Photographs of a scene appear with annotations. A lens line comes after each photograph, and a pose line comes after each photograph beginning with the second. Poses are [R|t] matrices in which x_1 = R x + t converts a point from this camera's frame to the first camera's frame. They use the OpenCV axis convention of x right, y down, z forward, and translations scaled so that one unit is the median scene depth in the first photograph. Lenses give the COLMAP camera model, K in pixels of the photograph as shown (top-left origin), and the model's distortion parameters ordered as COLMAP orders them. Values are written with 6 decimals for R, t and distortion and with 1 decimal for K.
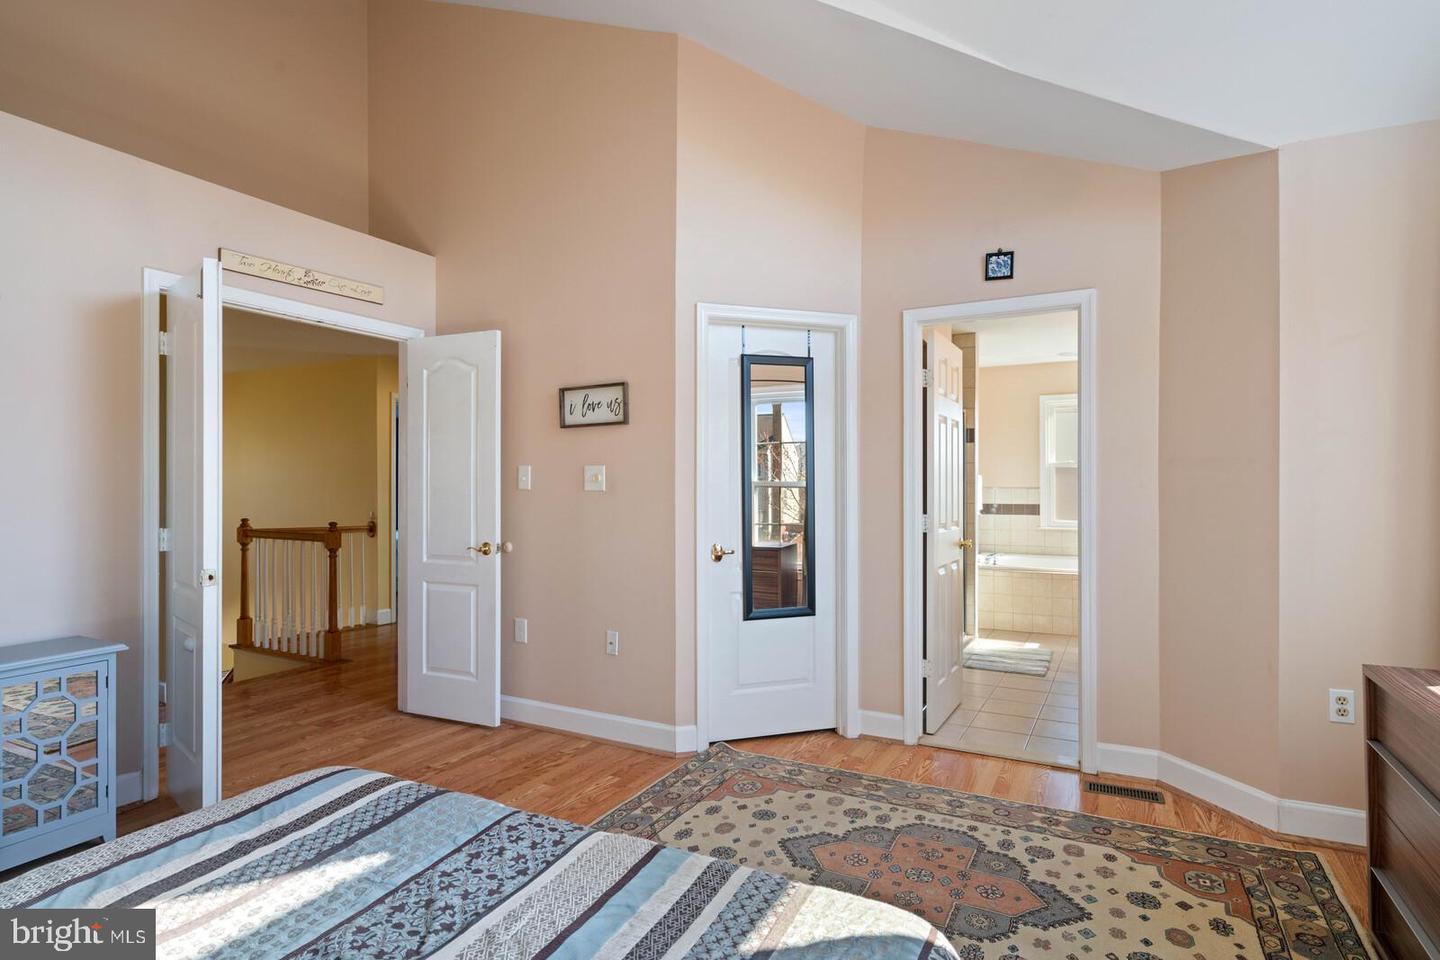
lens RADIAL K [[741.0, 0, 717.1], [0, 741.0, 477.1], [0, 0, 1]] dist [0.001781, 0.000566]
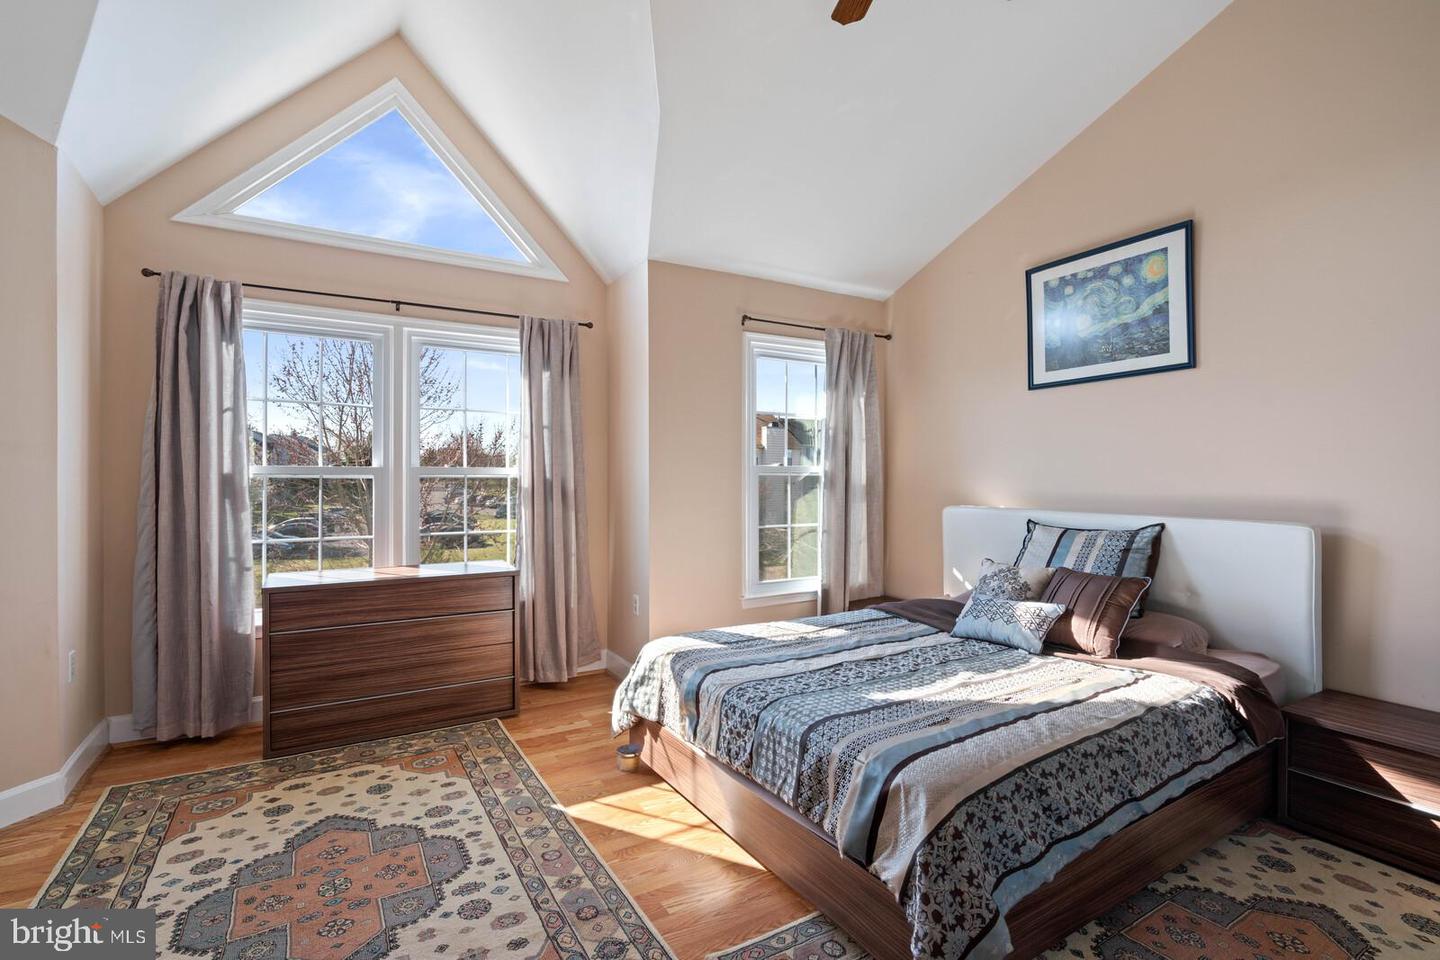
lens RADIAL K [[651.7, 0, 717.3], [0, 651.7, 483.2], [0, 0, 1]] dist [-0.004714, 0.000515]
pose [[-0.856010, -0.004621, 0.516938, -0.596822], [-0.006150, 0.999980, -0.001244, 0.026420], [-0.516922, -0.004244, -0.856022, 1.543657]]
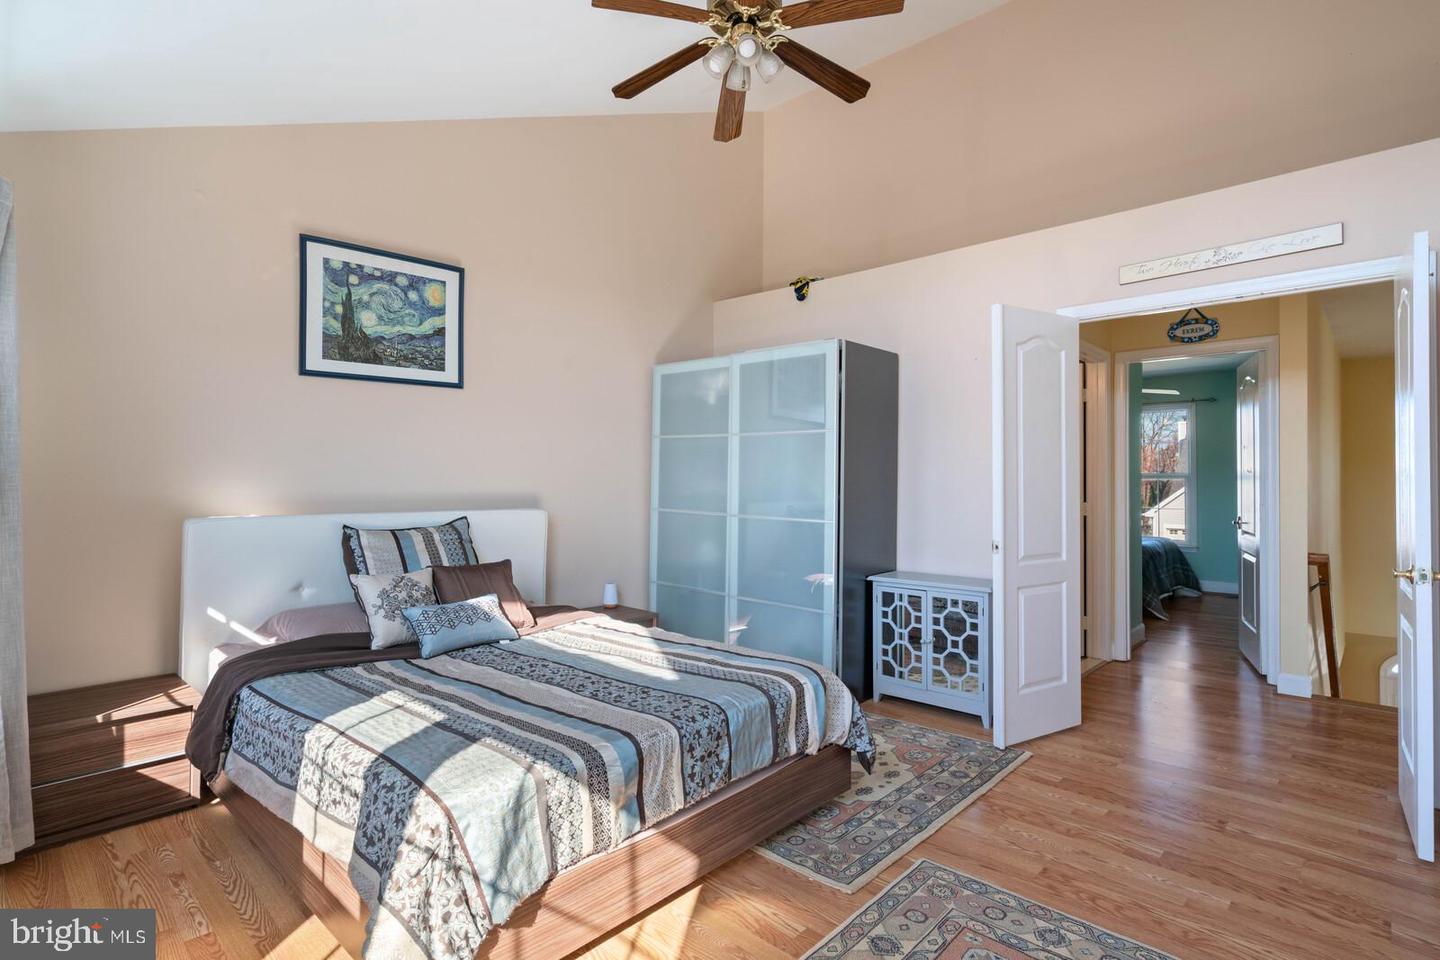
lens RADIAL K [[710.7, 0, 712.8], [0, 710.7, 469.7], [0, 0, 1]] dist [-0.001226, 0.000107]
pose [[-0.263614, -0.007301, -0.964601, 0.774230], [0.007384, 0.999927, -0.009587, 0.008751], [0.964600, -0.009650, -0.263541, 0.995527]]
